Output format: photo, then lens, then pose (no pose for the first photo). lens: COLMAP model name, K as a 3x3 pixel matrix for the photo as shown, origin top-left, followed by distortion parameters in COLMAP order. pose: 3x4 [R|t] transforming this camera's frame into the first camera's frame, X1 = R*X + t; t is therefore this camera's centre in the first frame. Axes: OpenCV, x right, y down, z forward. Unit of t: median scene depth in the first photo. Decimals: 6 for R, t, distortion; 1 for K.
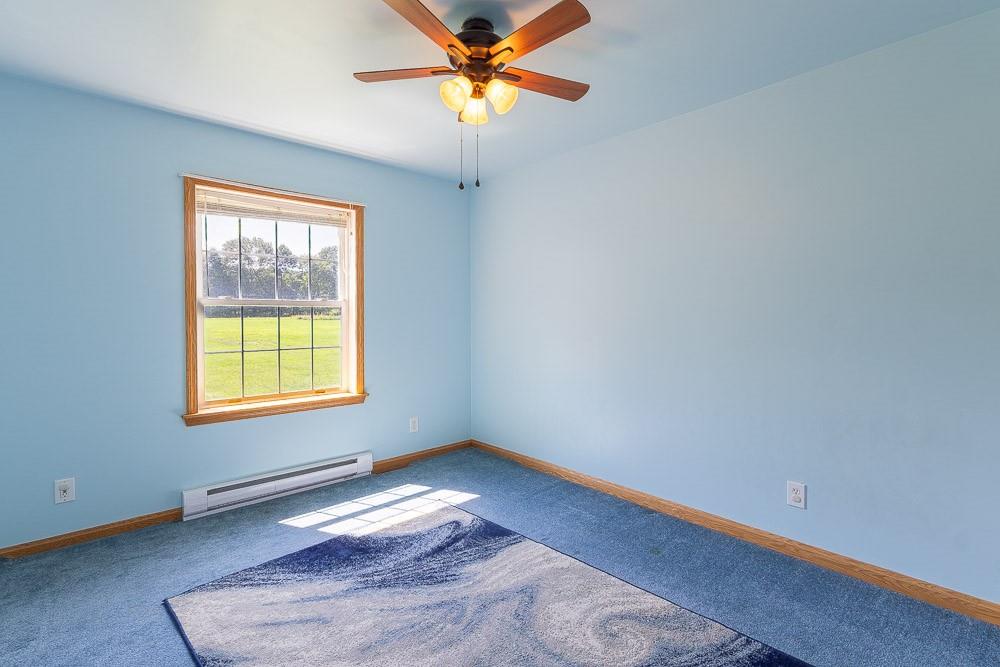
lens RADIAL K [[469.2, 0, 498.7], [0, 469.2, 331.7], [0, 0, 1]] dist [0.001099, 0.000184]
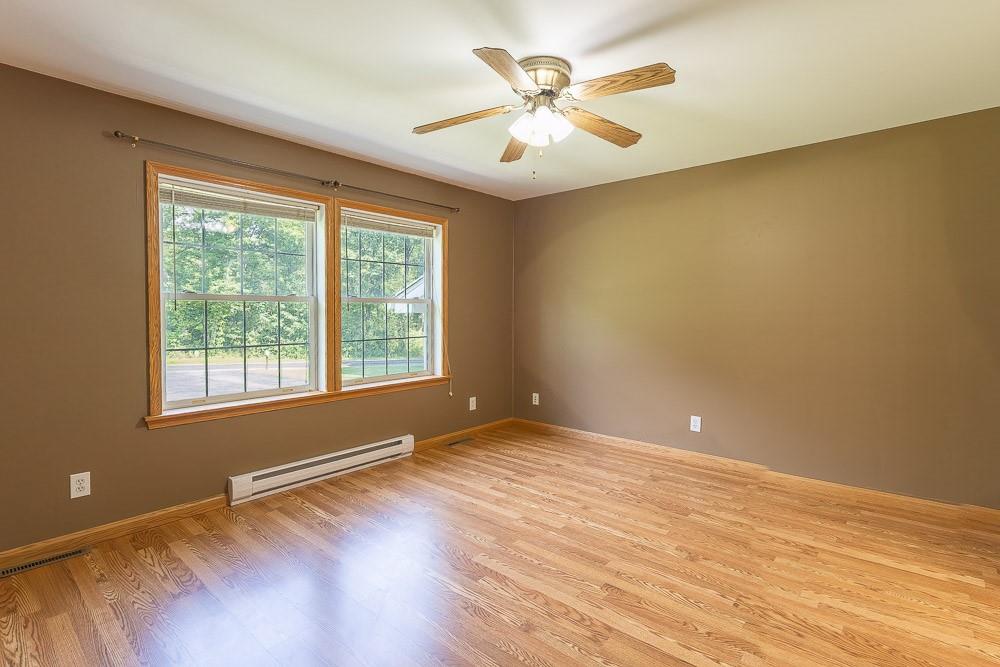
lens RADIAL K [[492.0, 0, 503.7], [0, 492.0, 329.7], [0, 0, 1]] dist [0.001197, 0.000115]
pose [[0.990787, -0.003400, 0.135383, -0.212185], [0.003172, 0.999993, 0.001900, 0.008206], [-0.135389, -0.001454, 0.990792, -0.174836]]
